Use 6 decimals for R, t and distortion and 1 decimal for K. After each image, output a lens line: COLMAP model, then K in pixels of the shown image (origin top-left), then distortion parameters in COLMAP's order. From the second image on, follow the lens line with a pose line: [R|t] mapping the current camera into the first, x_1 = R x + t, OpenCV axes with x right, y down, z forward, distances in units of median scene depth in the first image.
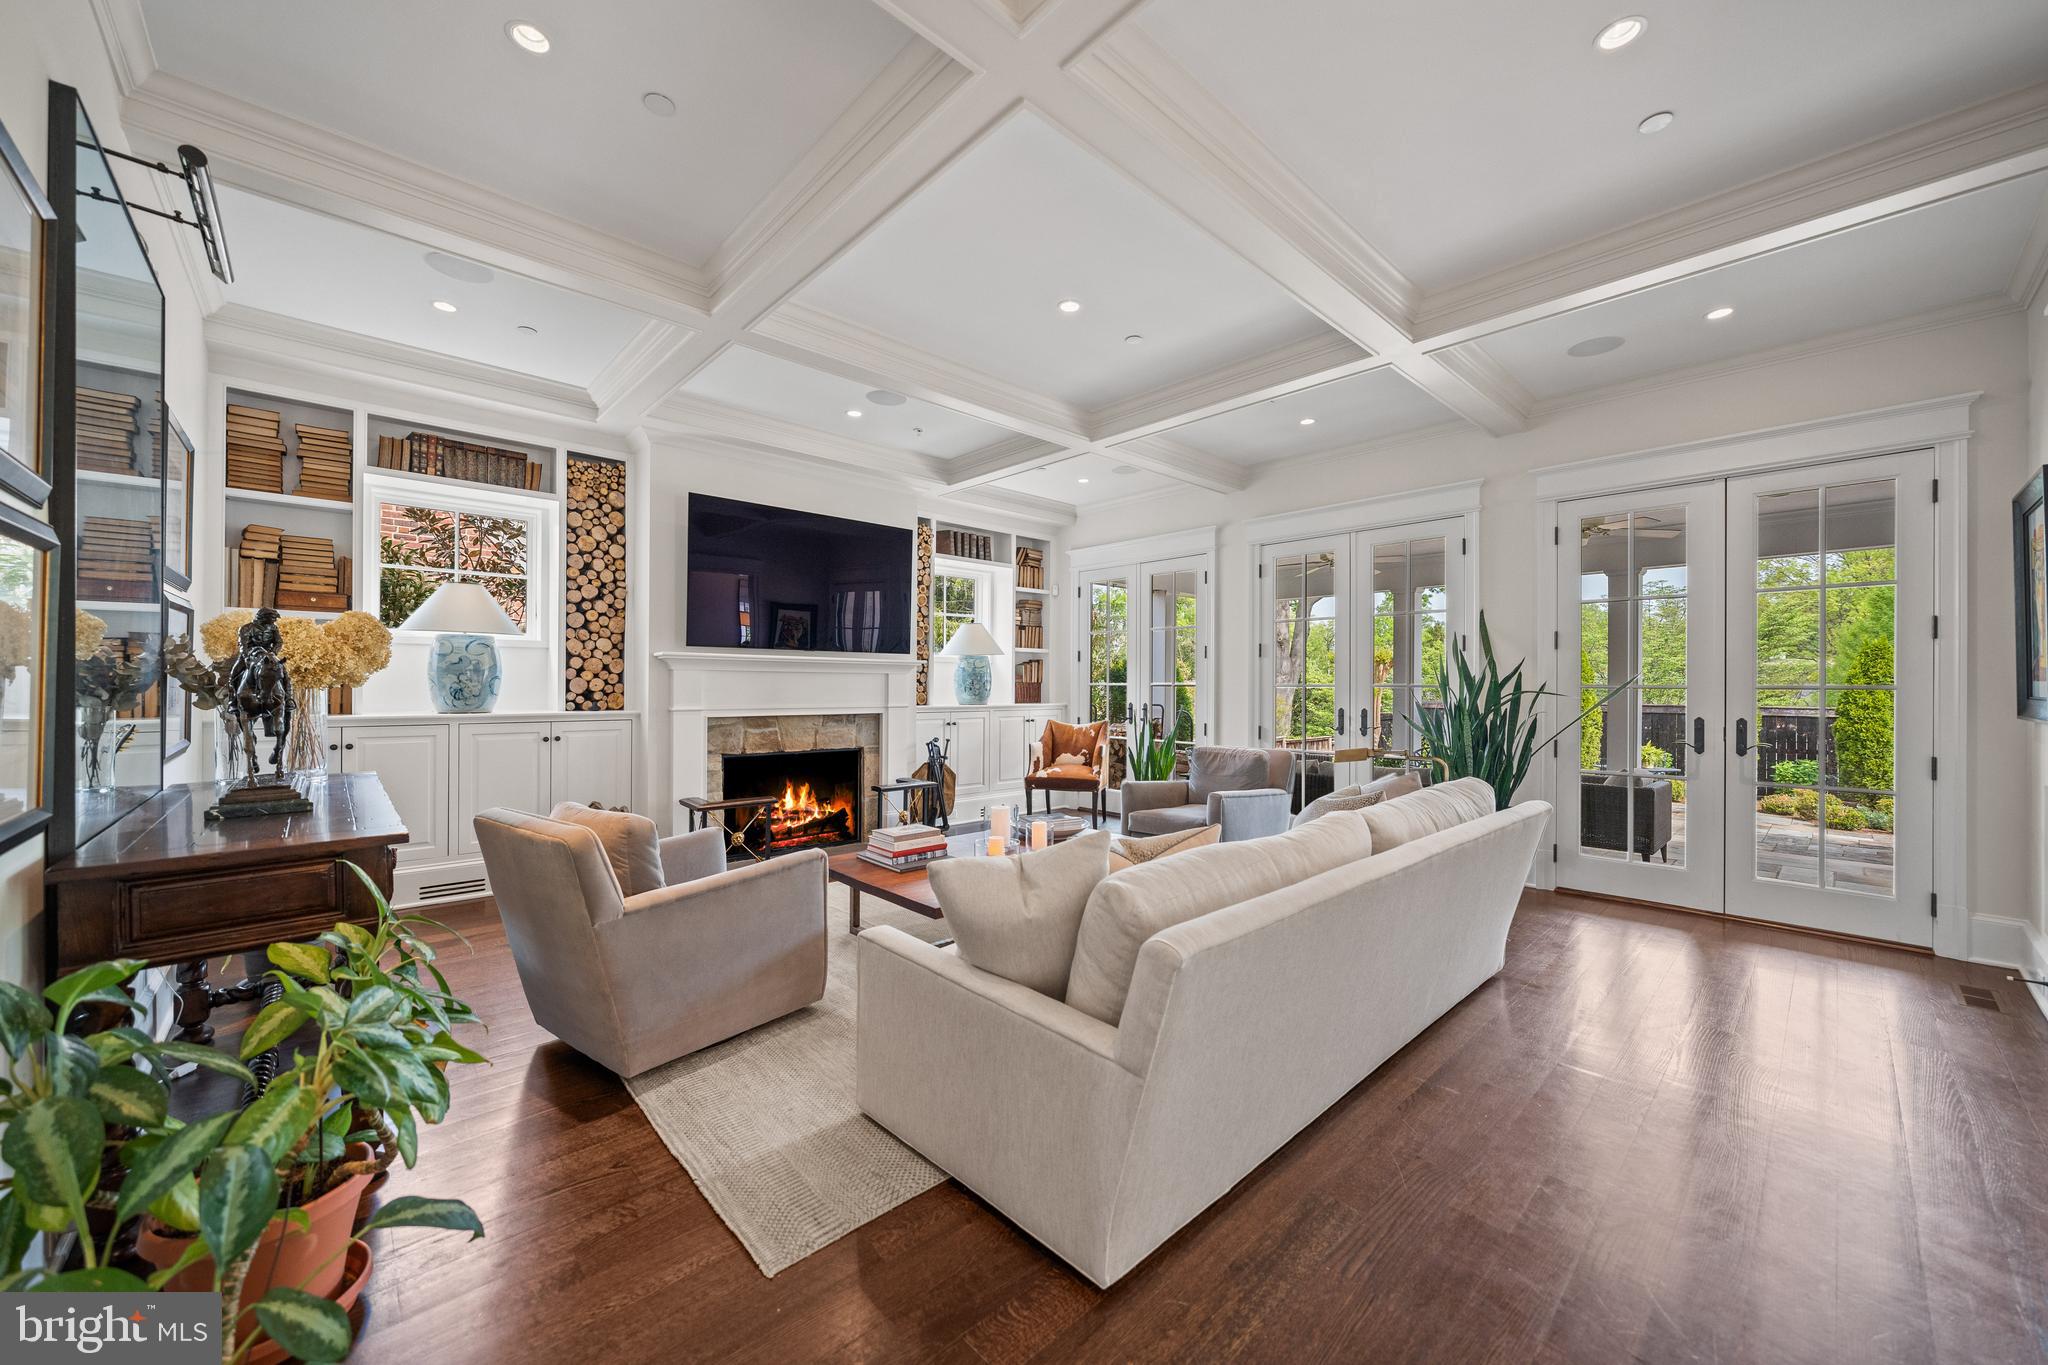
lens RADIAL K [[767.9, 0, 1025.0], [0, 767.9, 689.6], [0, 0, 1]] dist [-0.003016, -0.000124]
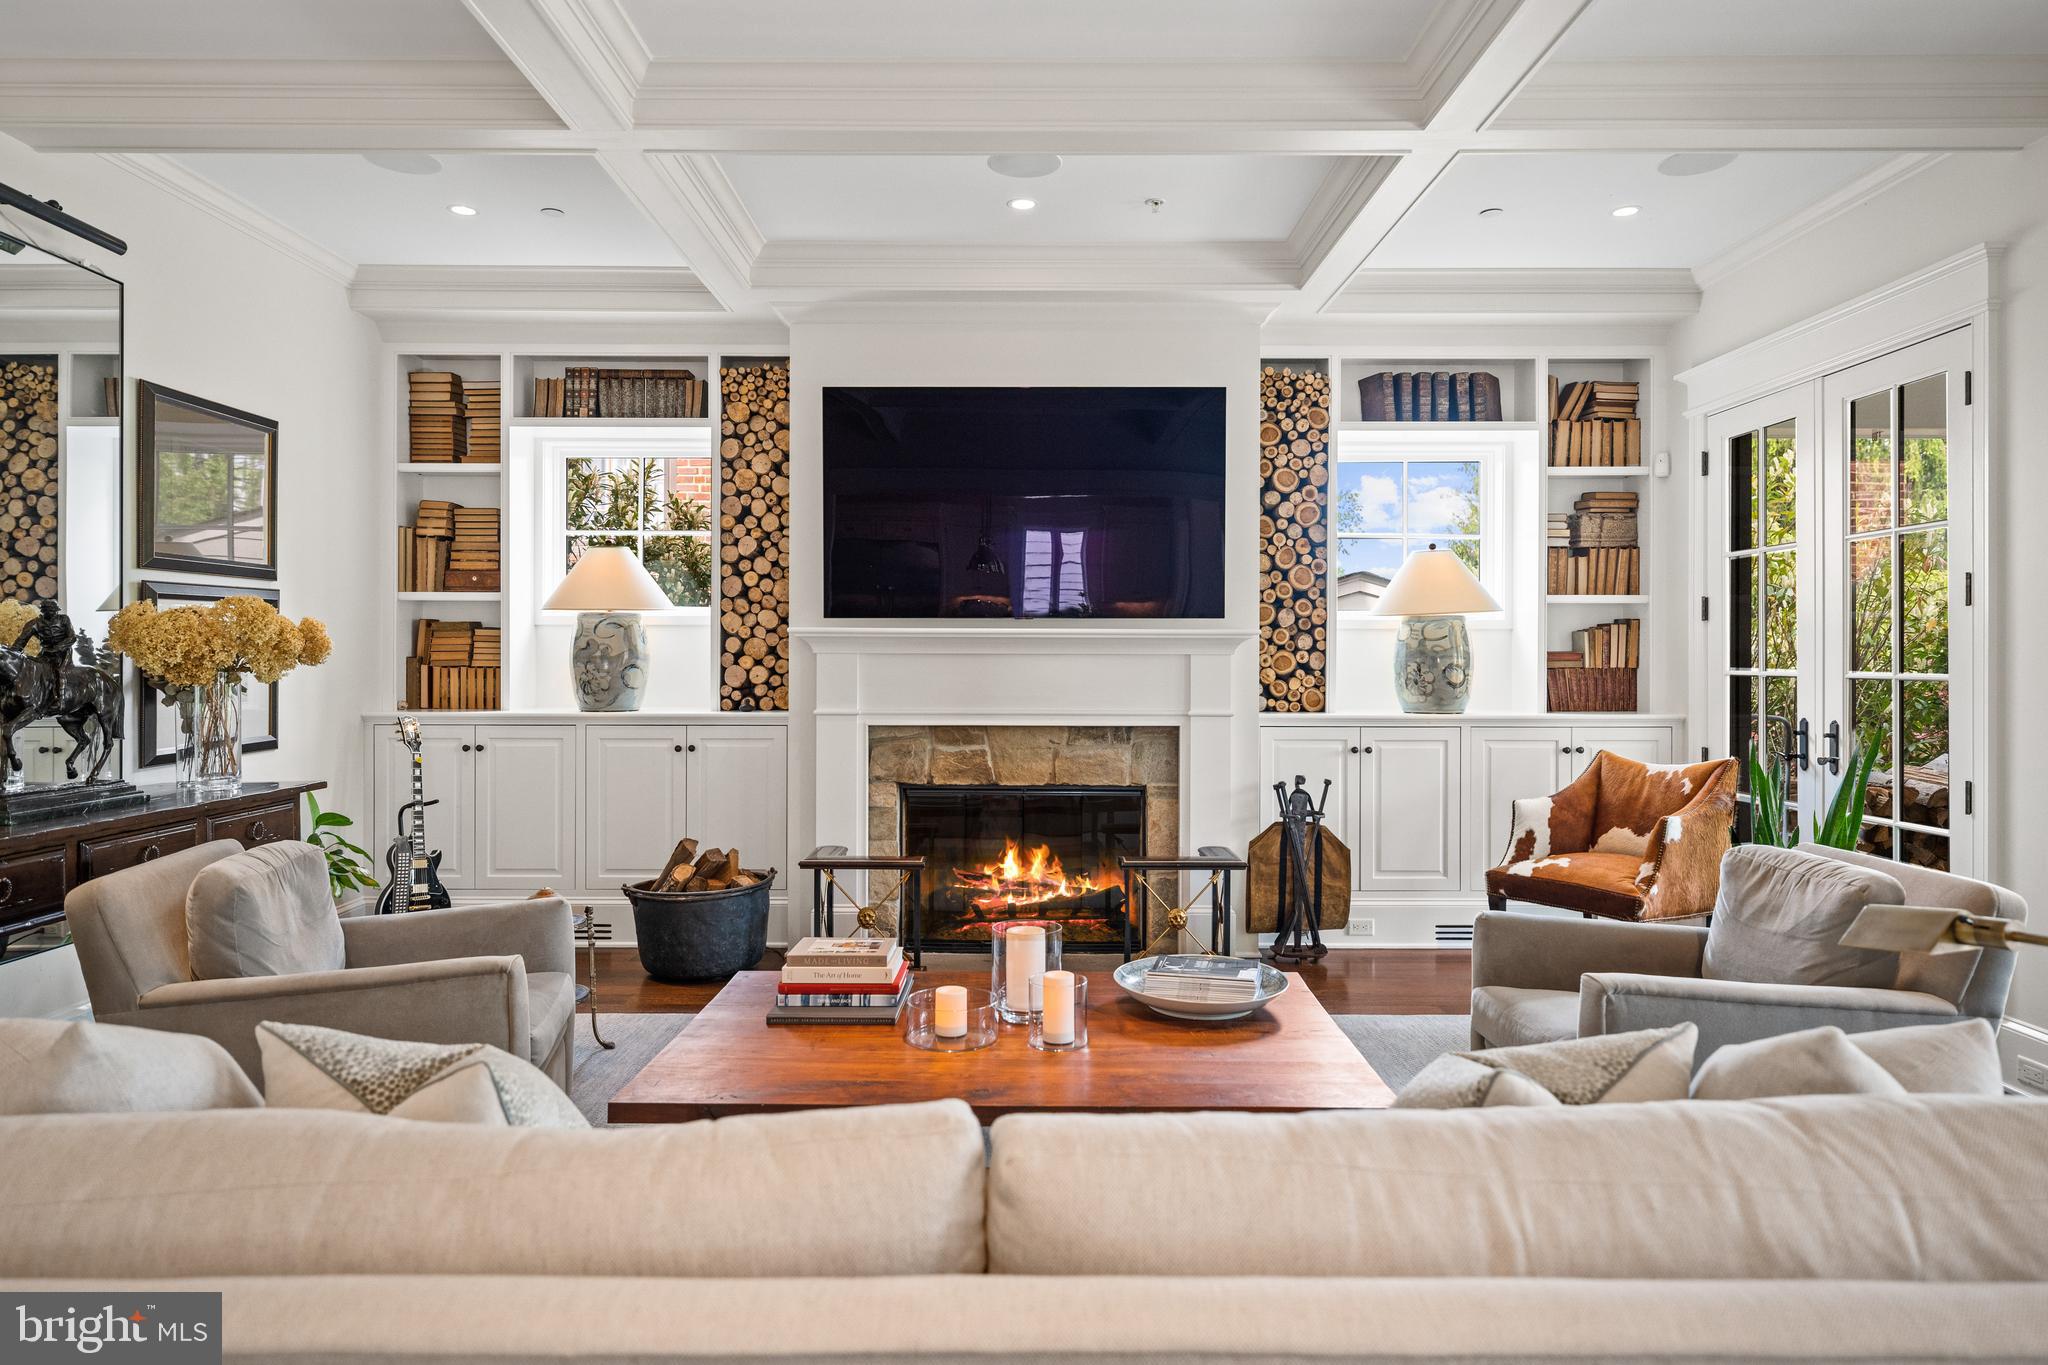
lens RADIAL K [[1223.6, 0, 1025.9], [0, 1223.6, 662.3], [0, 0, 1]] dist [0.005892, 0.000312]
pose [[0.729310, -0.002880, -0.684178, 0.401679], [-0.001977, 0.999978, -0.006316, -0.011408], [0.684181, 0.005959, 0.729288, 0.333634]]
